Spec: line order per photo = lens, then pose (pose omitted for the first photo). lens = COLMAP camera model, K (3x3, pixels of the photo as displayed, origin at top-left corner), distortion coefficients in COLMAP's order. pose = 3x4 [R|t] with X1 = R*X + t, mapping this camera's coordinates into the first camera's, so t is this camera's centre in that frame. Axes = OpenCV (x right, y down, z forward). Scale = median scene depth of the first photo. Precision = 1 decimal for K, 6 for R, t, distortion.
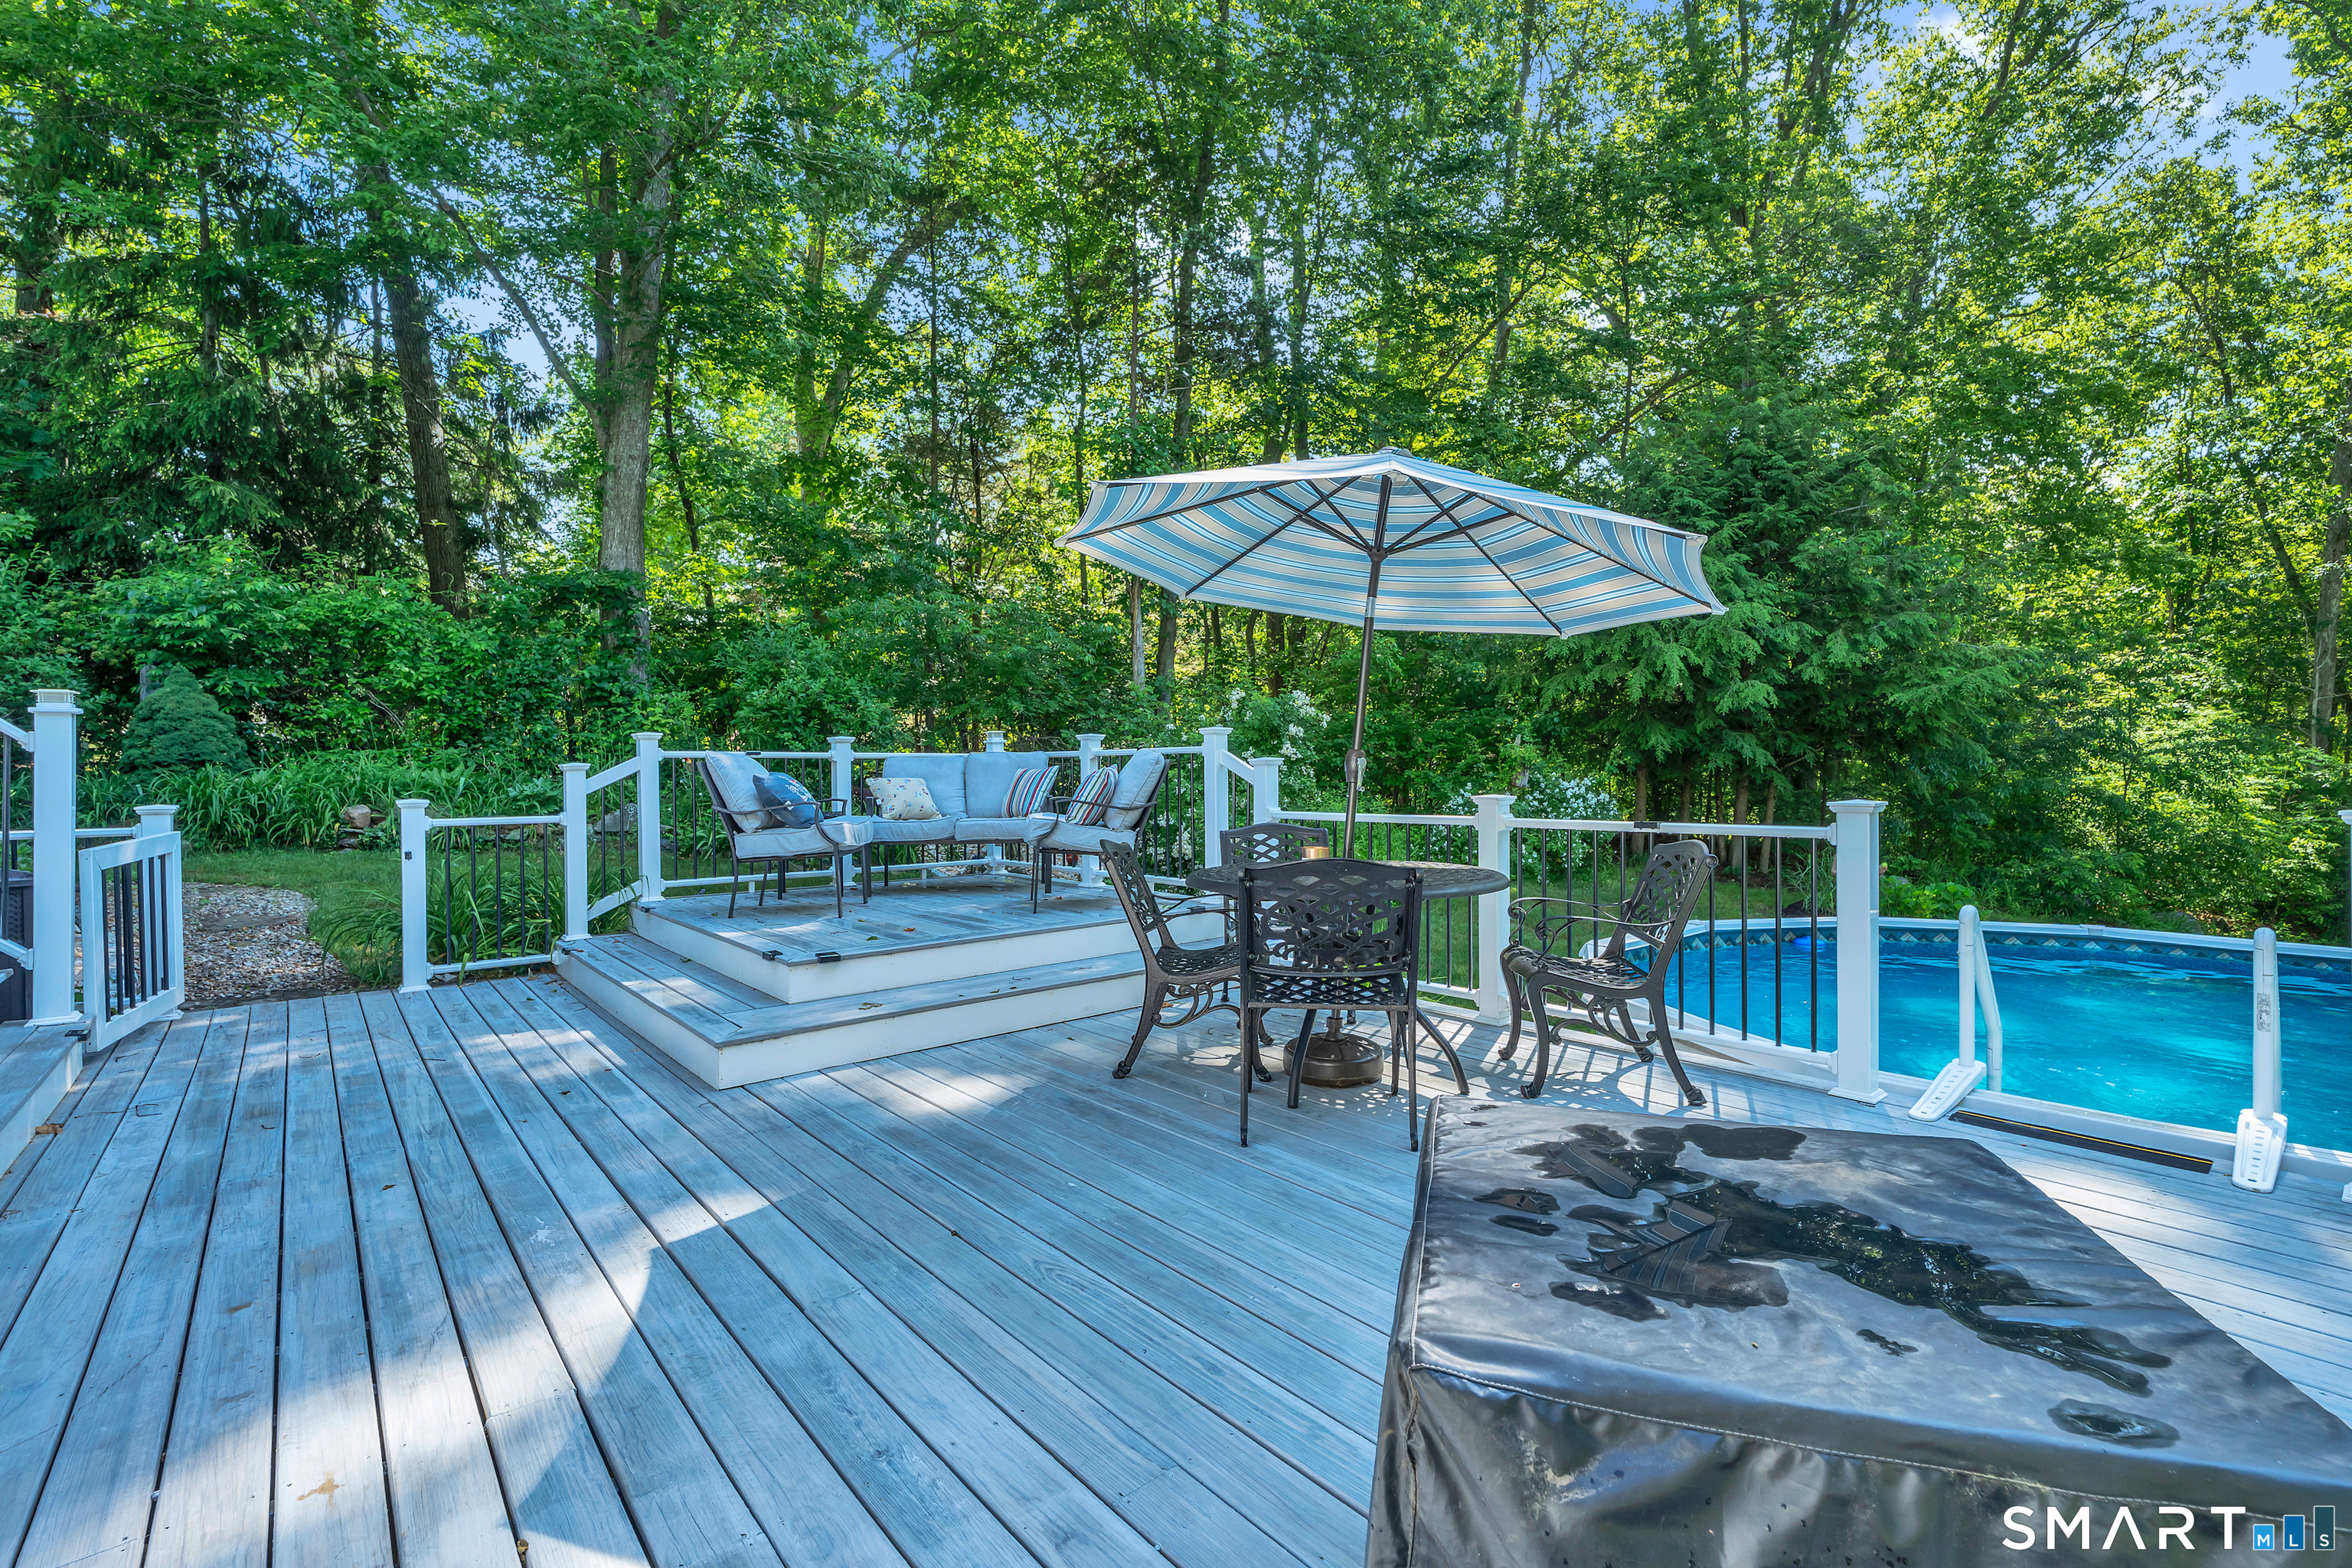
lens RADIAL K [[1048.5, 0, 1164.6], [0, 1048.5, 785.3], [0, 0, 1]] dist [0.001098, -0.000001]
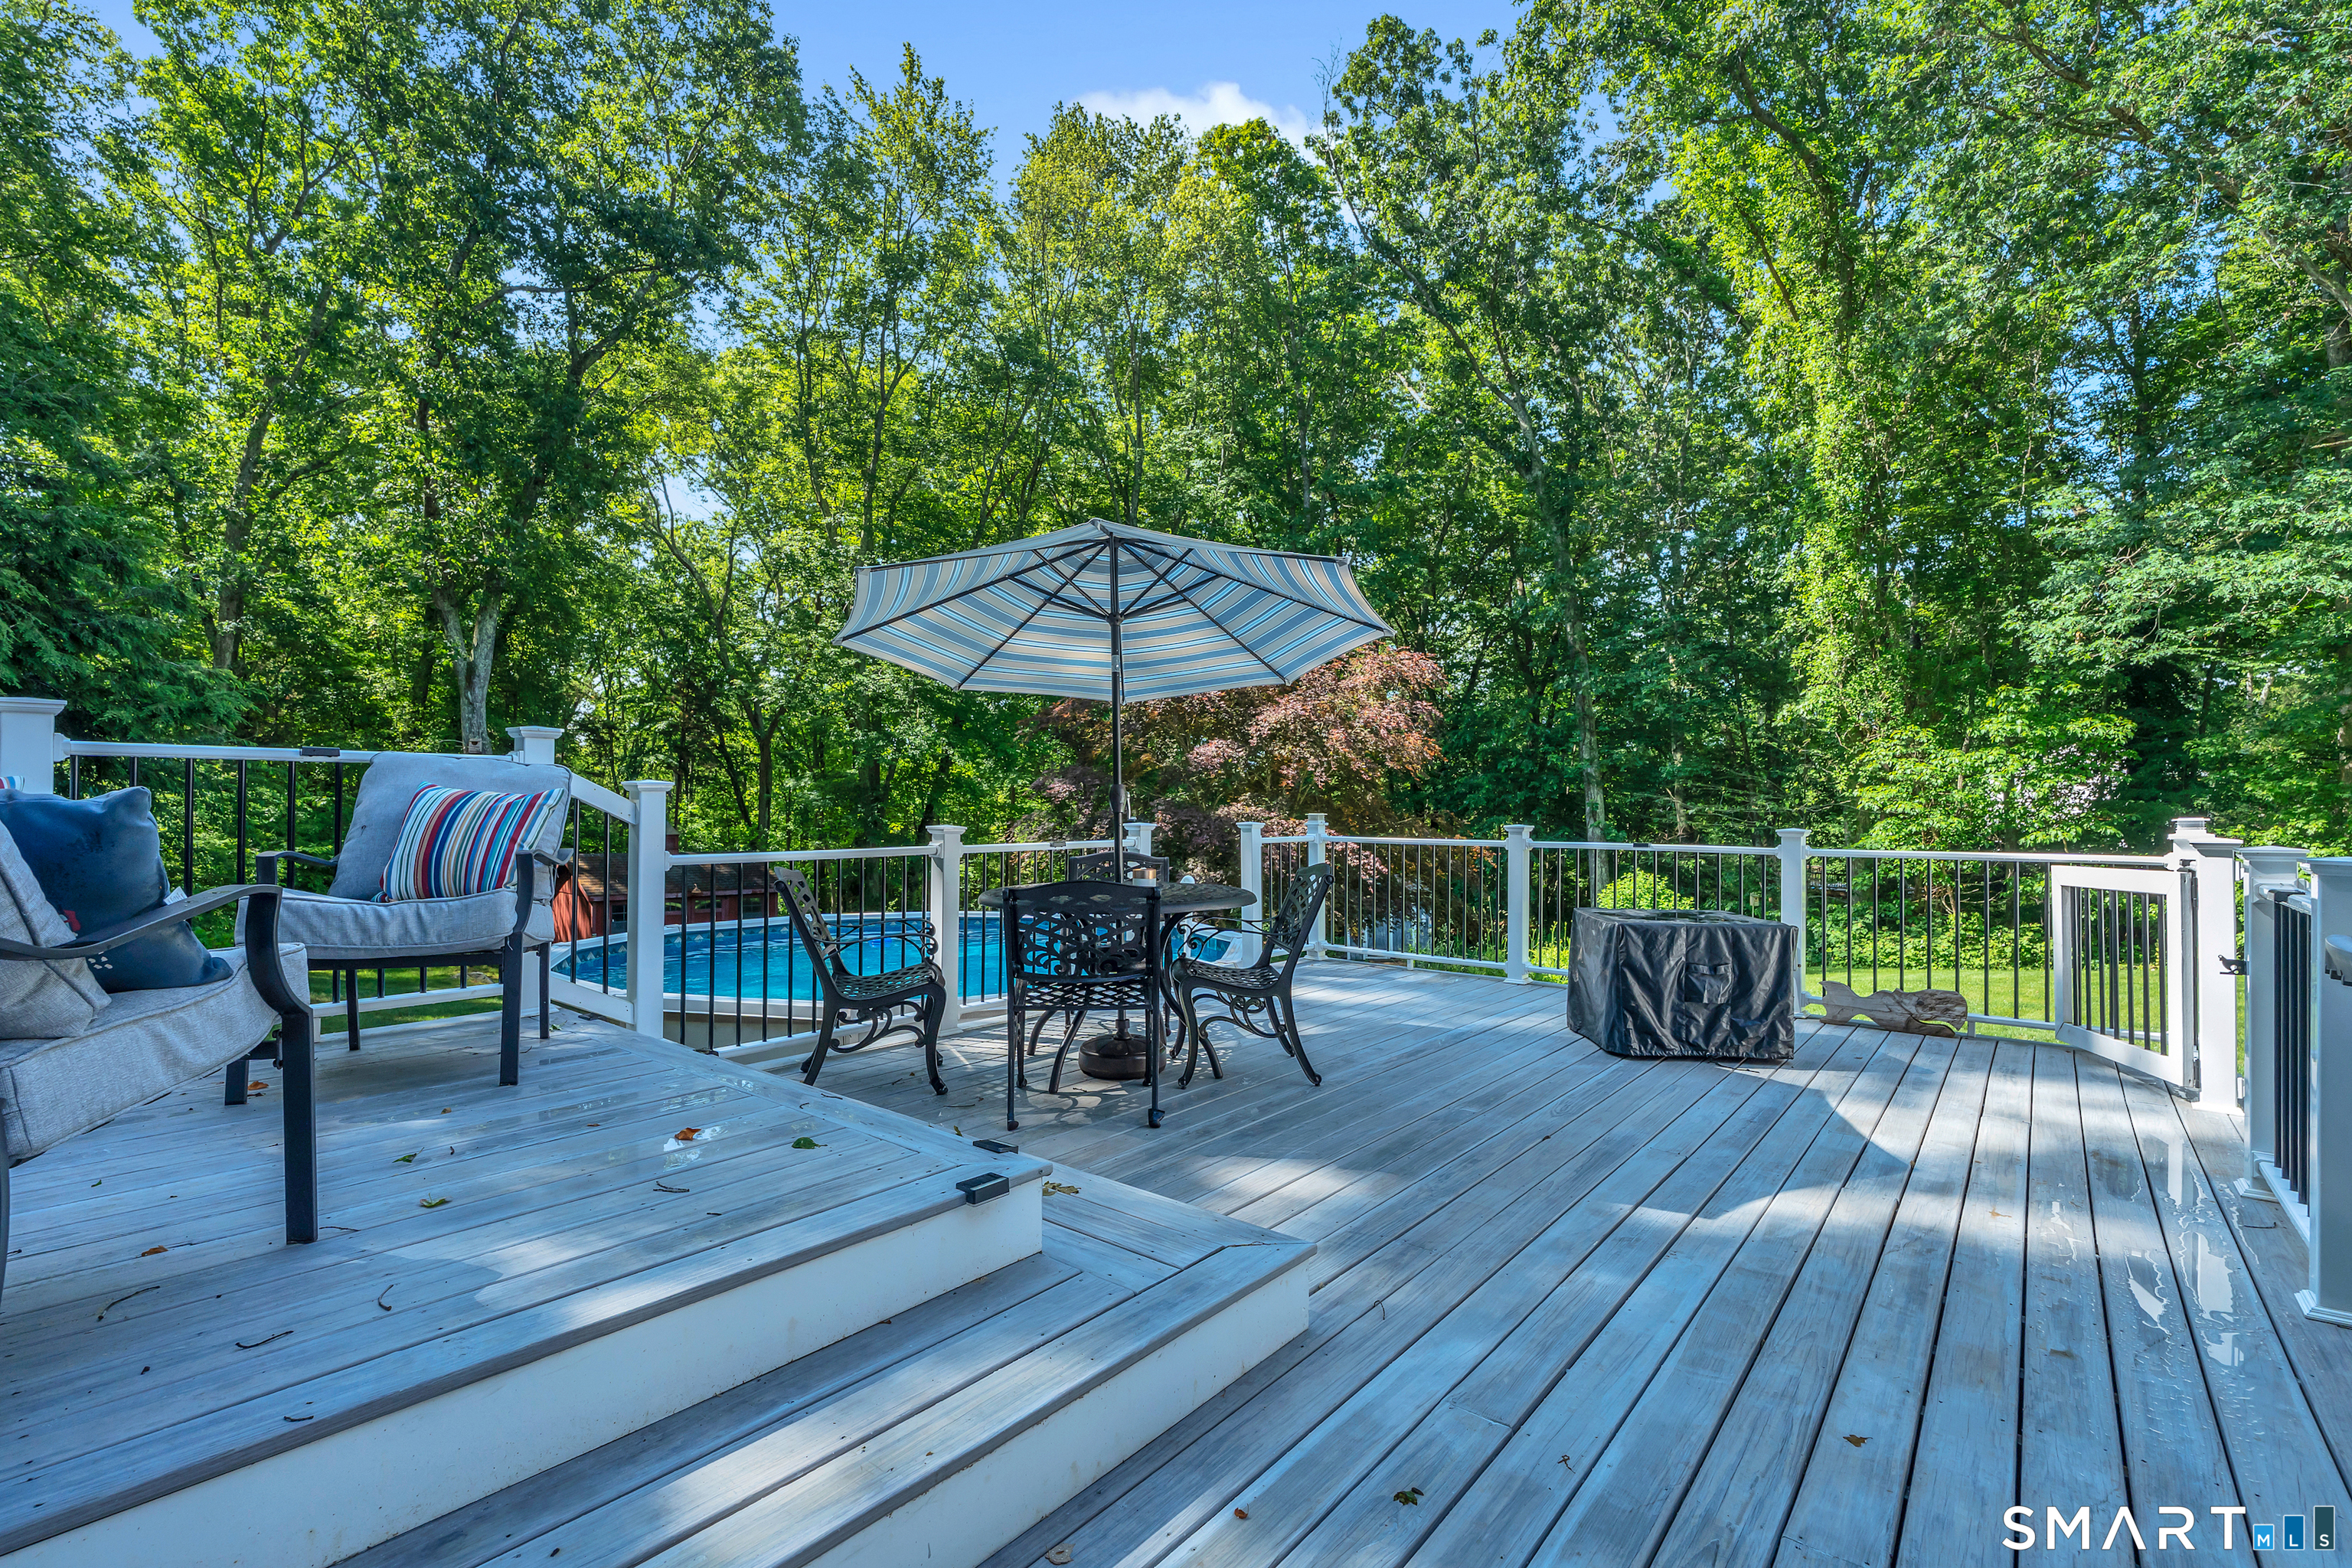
lens RADIAL K [[1048.5, 0, 1165.2], [0, 1048.5, 798.2], [0, 0, 1]] dist [0.001098, -0.000001]
pose [[-0.184499, 0.015241, 0.982714, -1.309632], [0.007343, 0.999873, -0.014128, -0.009817], [-0.982805, 0.004610, -0.184588, 1.543706]]
